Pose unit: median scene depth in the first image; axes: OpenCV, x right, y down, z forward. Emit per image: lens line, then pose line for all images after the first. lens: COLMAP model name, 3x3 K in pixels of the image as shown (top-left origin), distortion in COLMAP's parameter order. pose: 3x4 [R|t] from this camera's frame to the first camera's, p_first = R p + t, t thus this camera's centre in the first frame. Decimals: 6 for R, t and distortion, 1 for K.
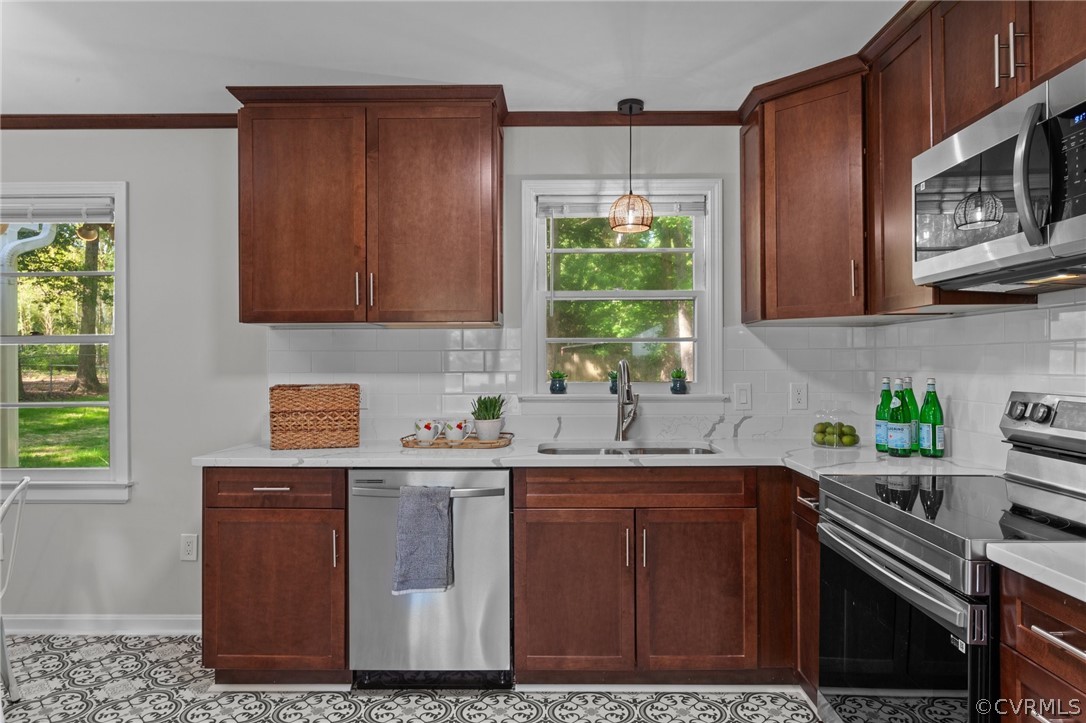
lens RADIAL K [[682.4, 0, 546.7], [0, 682.4, 358.7], [0, 0, 1]] dist [-0.006986, 0.008659]
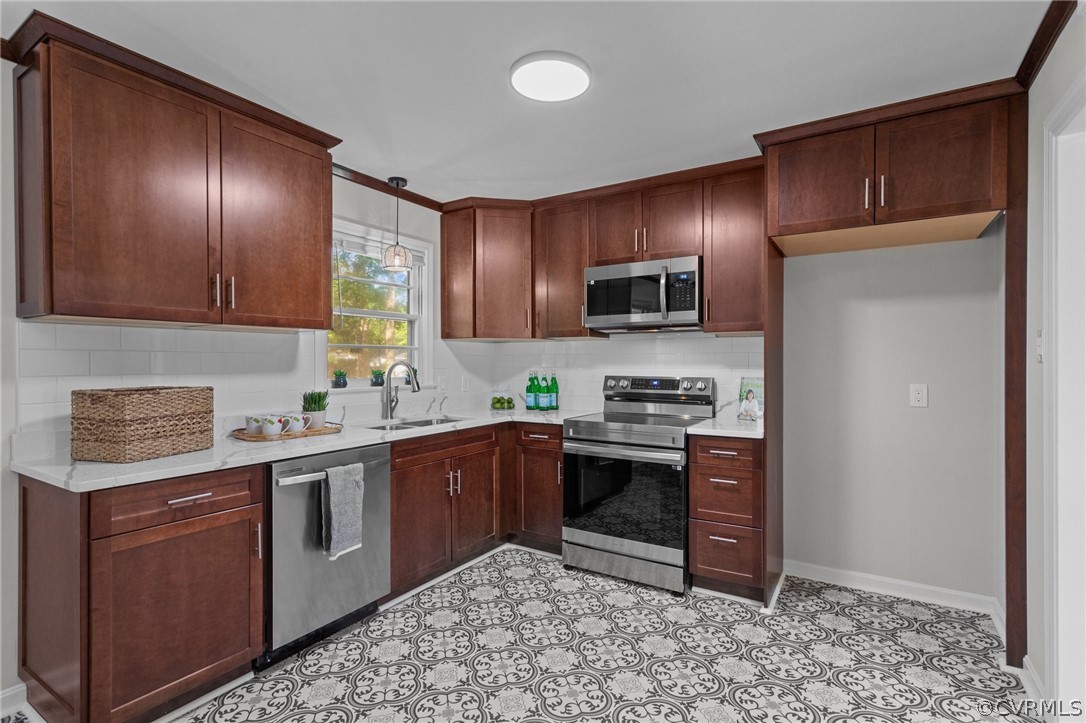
lens RADIAL K [[515.4, 0, 544.6], [0, 515.4, 366.5], [0, 0, 1]] dist [-0.000509, 0.002049]
pose [[0.521528, -0.006166, 0.853212, -0.671581], [-0.000496, 0.999972, 0.007529, 0.003997], [-0.853234, -0.004350, 0.521510, 0.191553]]
